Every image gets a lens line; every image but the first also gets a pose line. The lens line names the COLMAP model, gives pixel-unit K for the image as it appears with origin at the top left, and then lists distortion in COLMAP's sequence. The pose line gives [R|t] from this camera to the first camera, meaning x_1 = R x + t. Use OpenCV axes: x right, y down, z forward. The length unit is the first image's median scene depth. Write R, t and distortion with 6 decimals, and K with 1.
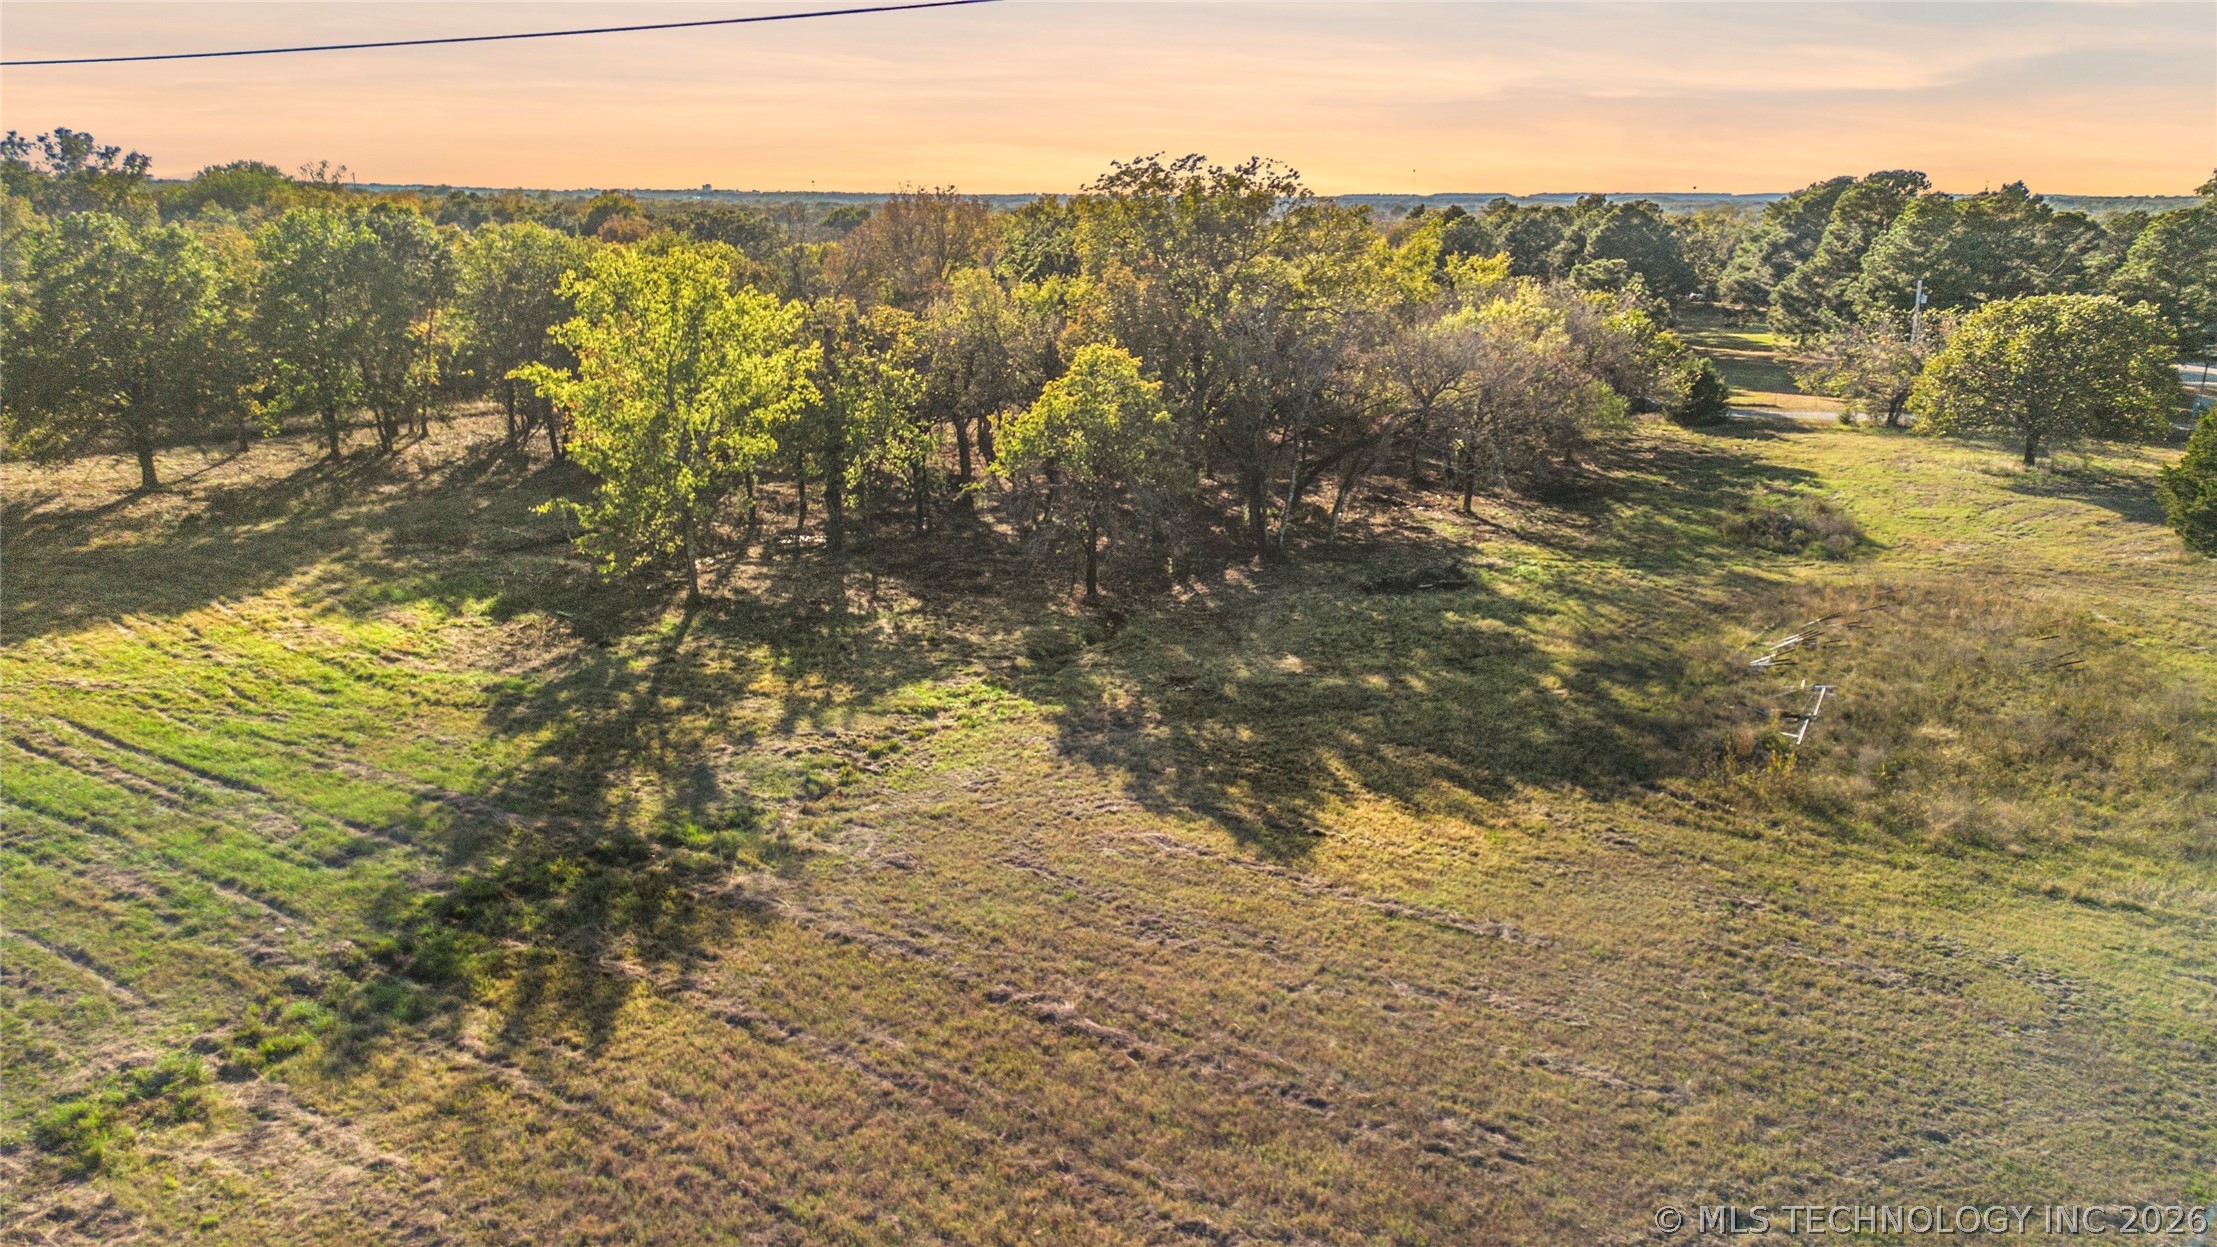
lens RADIAL K [[1570.7, 0, 1117.2], [0, 1570.7, 626.0], [0, 0, 1]] dist [0.086346, -0.088254]
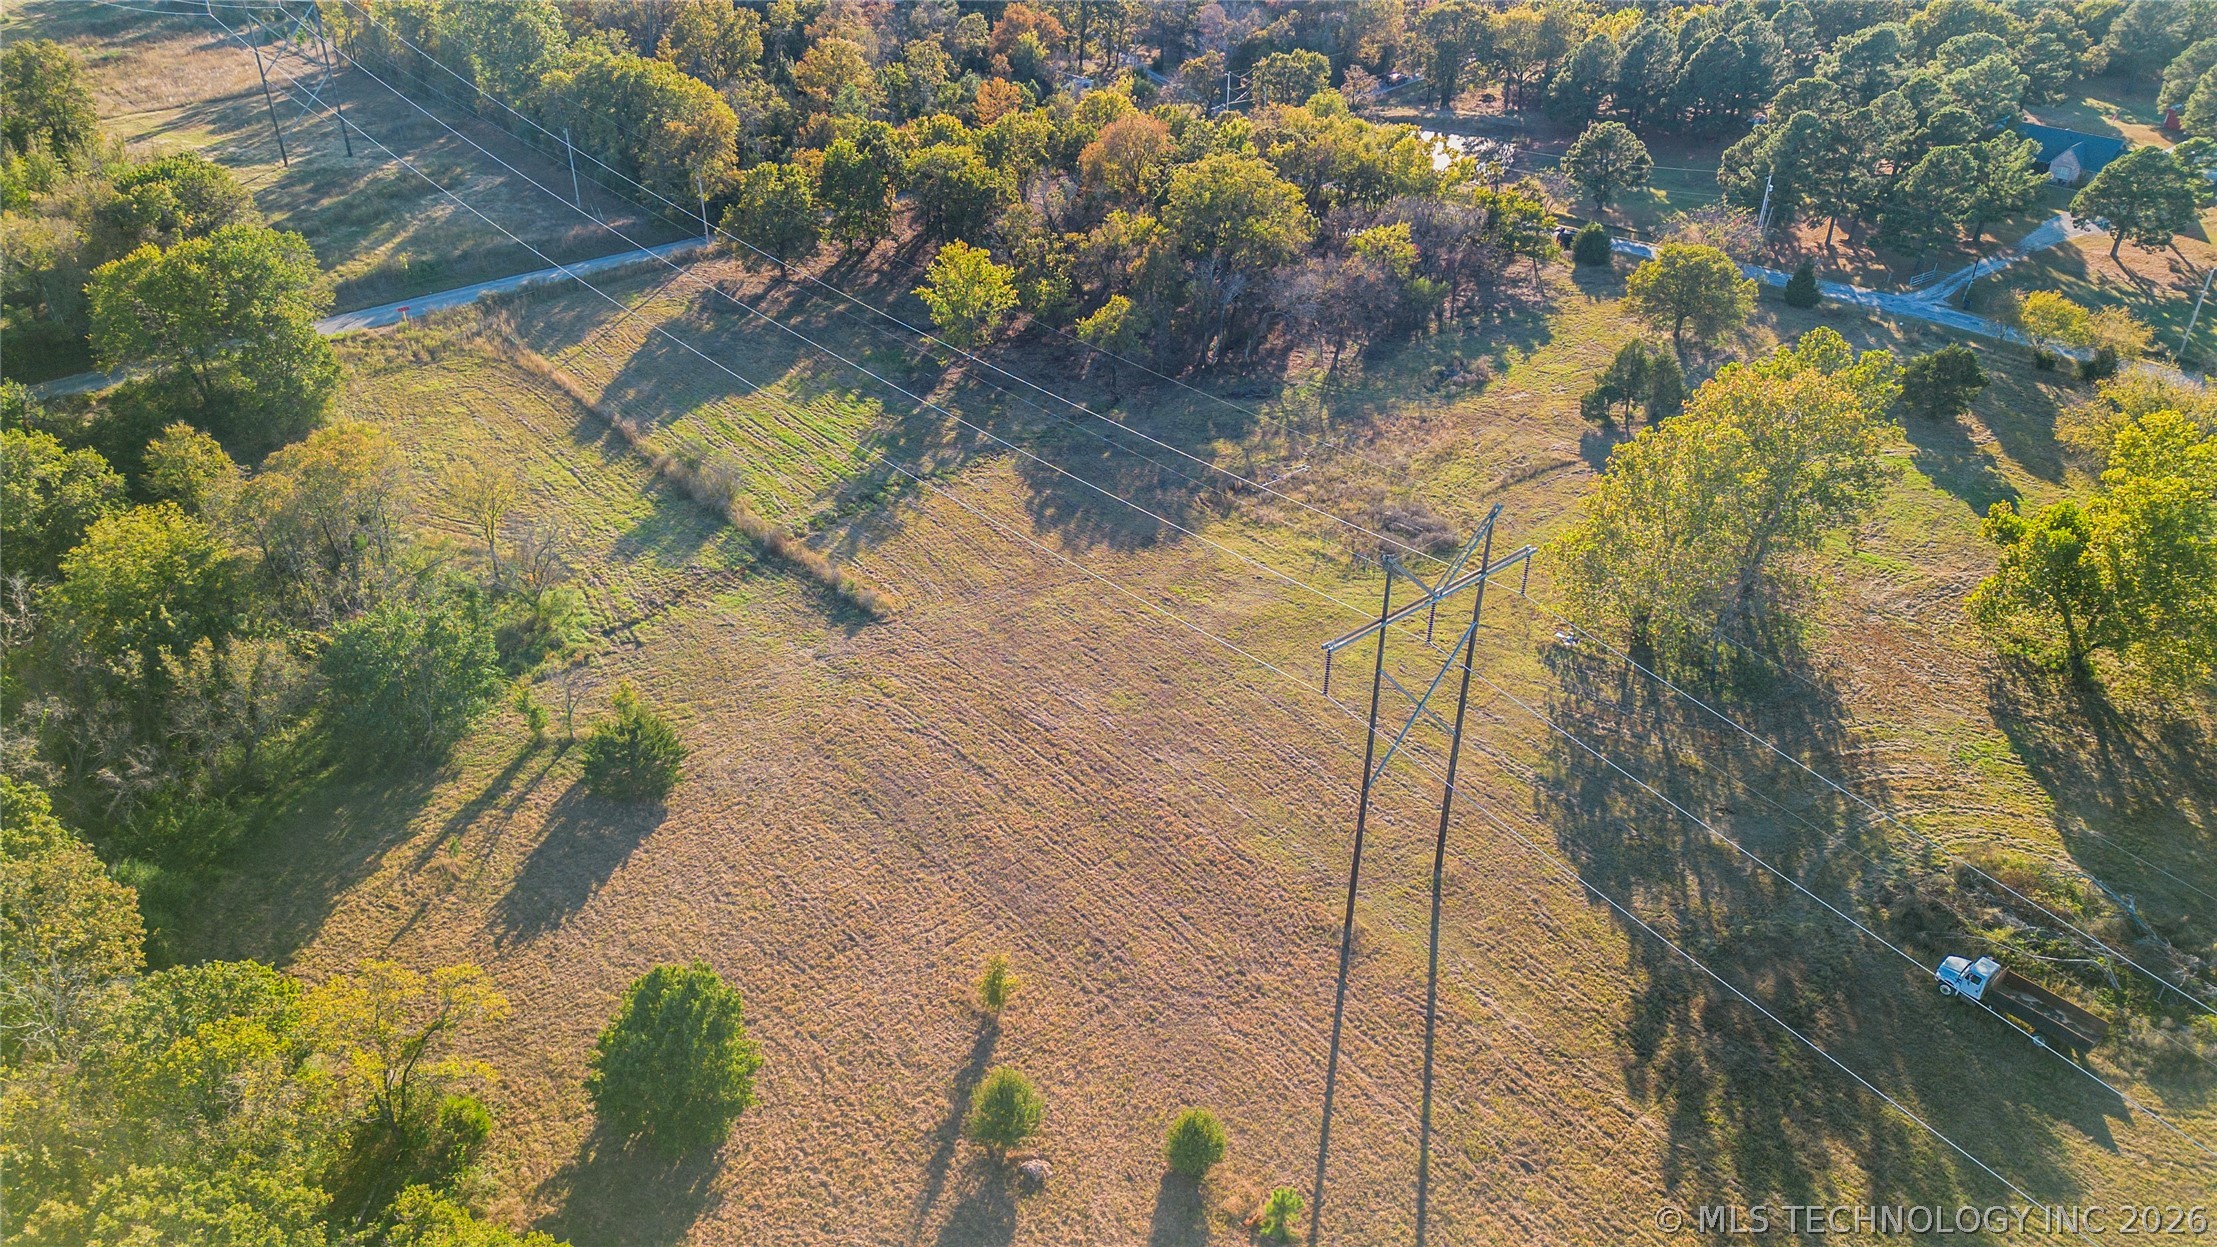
lens RADIAL K [[1566.4, 0, 1115.1], [0, 1566.4, 638.2], [0, 0, 1]] dist [0.080828, -0.084551]
pose [[0.956406, 0.157757, -0.245763, 0.736536], [-0.079570, 0.950470, 0.300459, -0.431323], [0.280990, -0.267806, 0.921588, -1.619043]]
